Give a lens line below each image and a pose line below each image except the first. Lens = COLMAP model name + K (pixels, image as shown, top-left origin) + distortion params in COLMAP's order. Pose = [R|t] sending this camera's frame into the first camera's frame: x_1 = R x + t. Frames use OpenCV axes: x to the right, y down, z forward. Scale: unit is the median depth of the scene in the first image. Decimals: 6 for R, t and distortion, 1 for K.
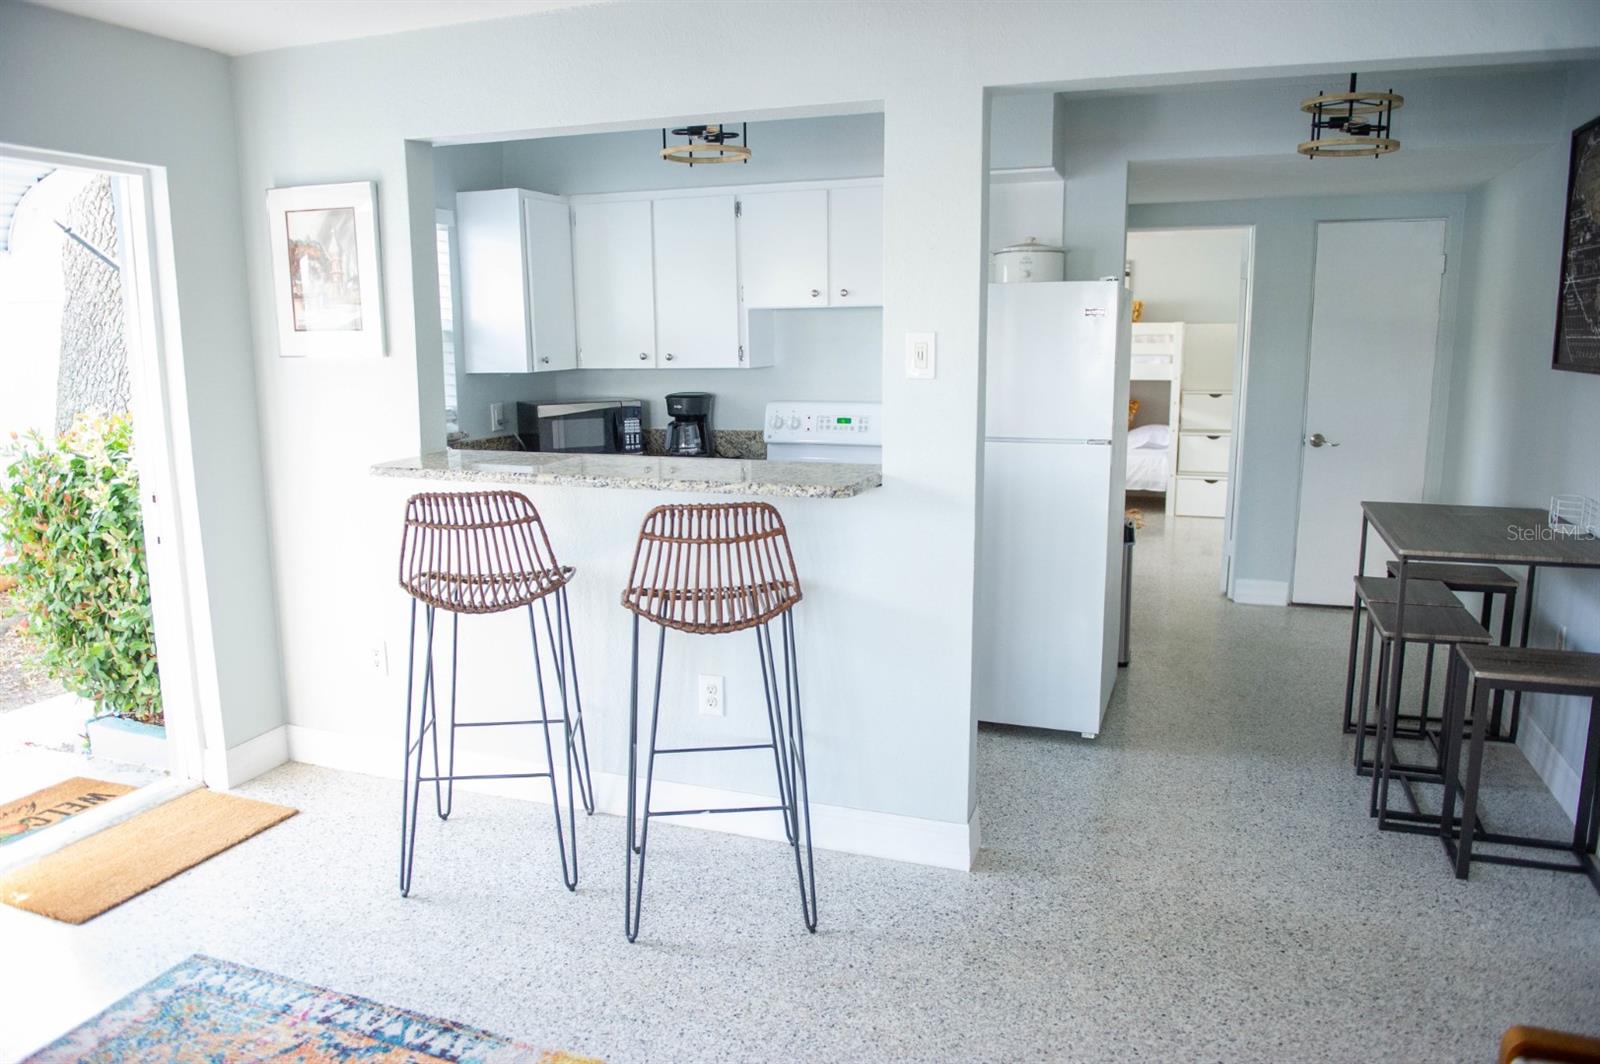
lens RADIAL K [[1121.0, 0, 800.0], [0, 1121.0, 532.0], [0, 0, 1]] dist [-0.050132, -0.000091]
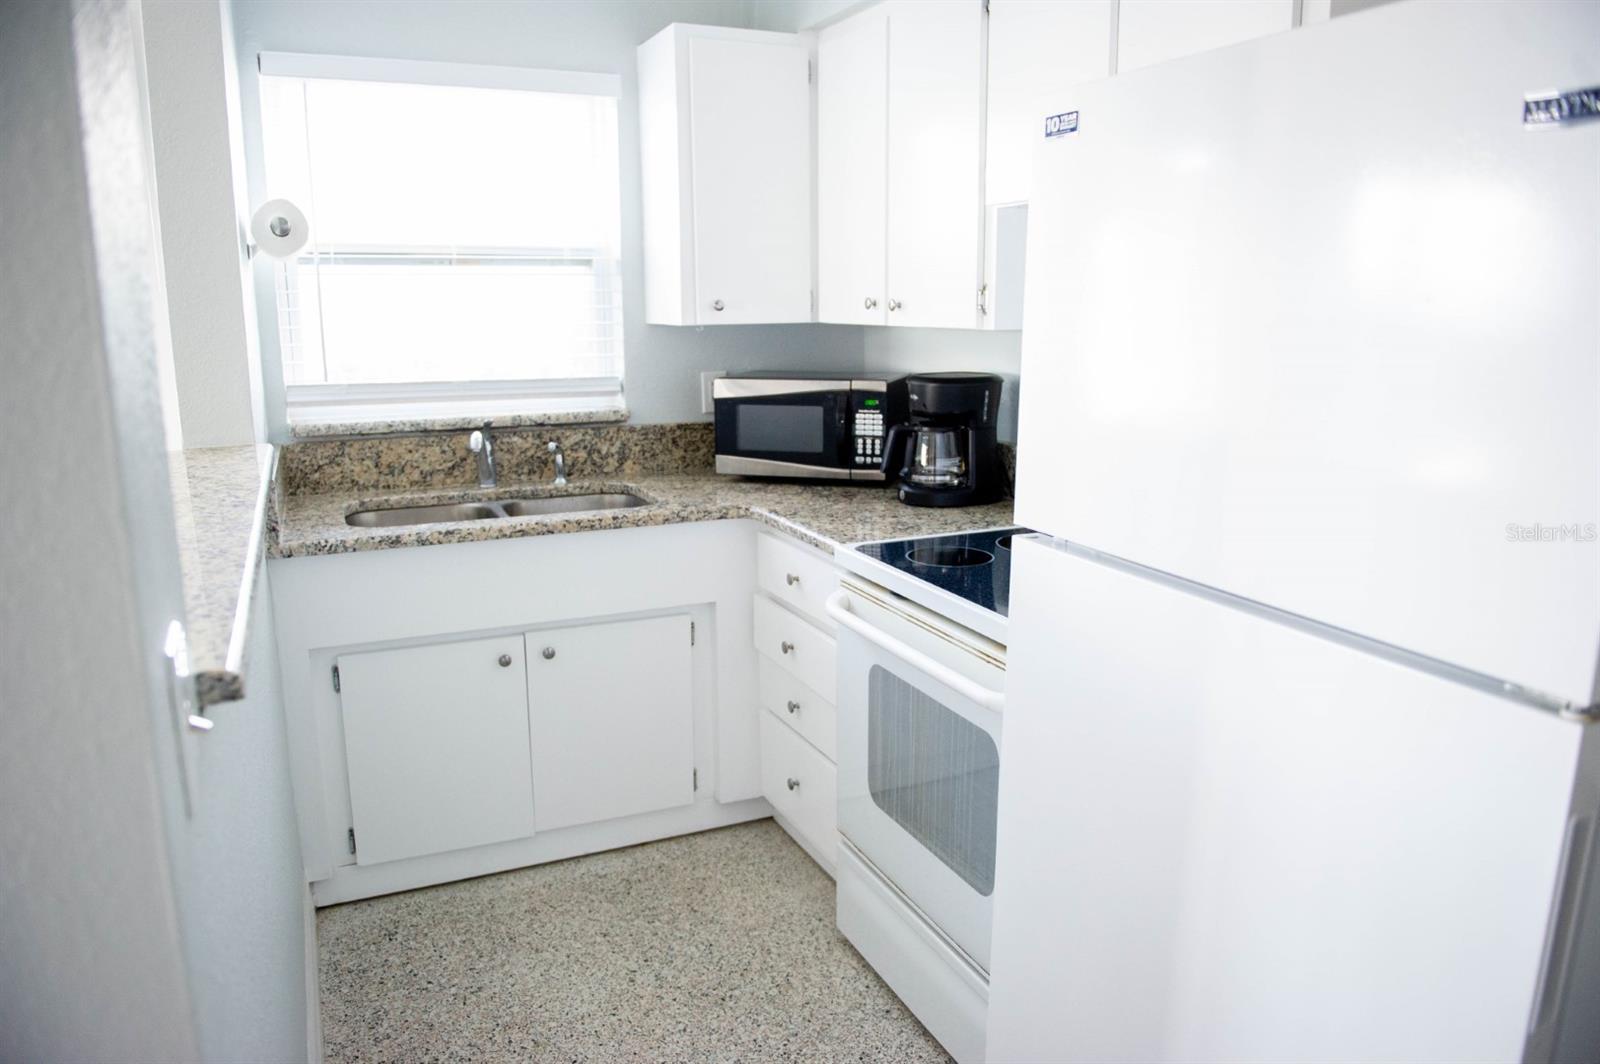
lens RADIAL K [[1121.0, 0, 800.0], [0, 1121.0, 532.0], [0, 0, 1]] dist [-0.050132, -0.000091]
pose [[0.709062, 0.153200, -0.688303, 0.315889], [-0.132118, 0.987691, 0.083734, -0.111773], [0.692659, 0.031564, 0.720575, 0.746409]]
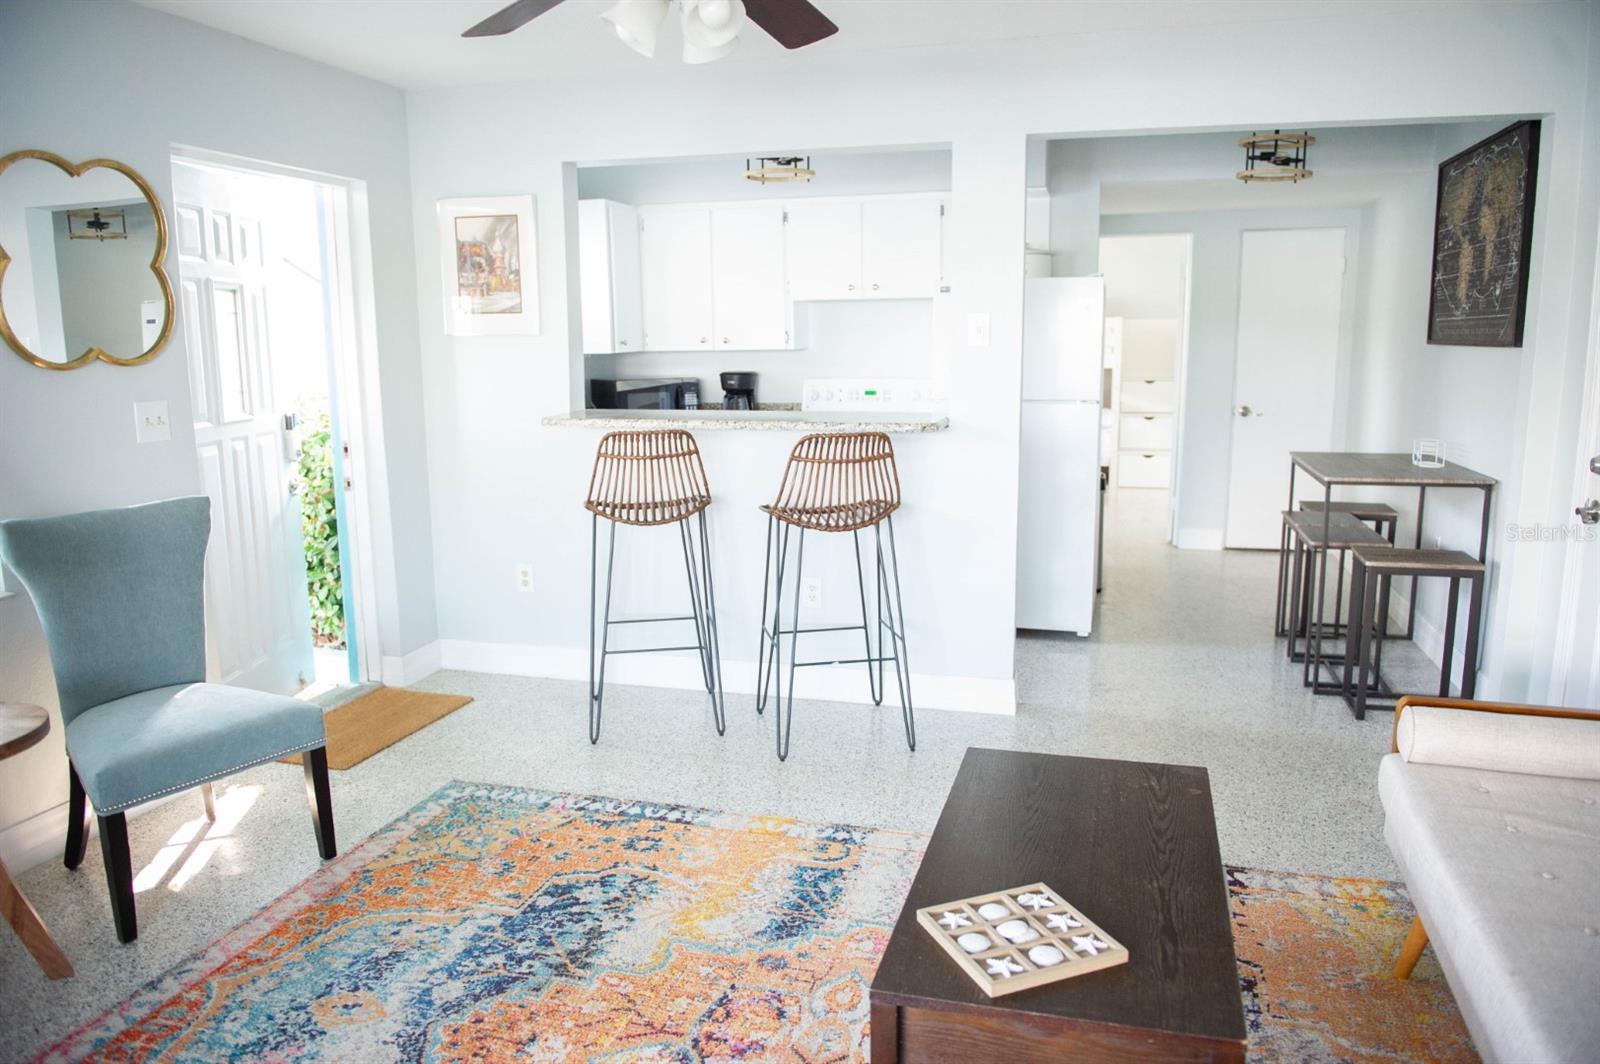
lens RADIAL K [[1141.4, 0, 800.0], [0, 1141.4, 532.0], [0, 0, 1]] dist [-0.038592, -0.017204]
pose [[0.996696, -0.014404, 0.079933, -0.177943], [0.014918, 0.999872, -0.005839, 0.074405], [-0.079839, 0.007012, 0.996783, -0.289864]]
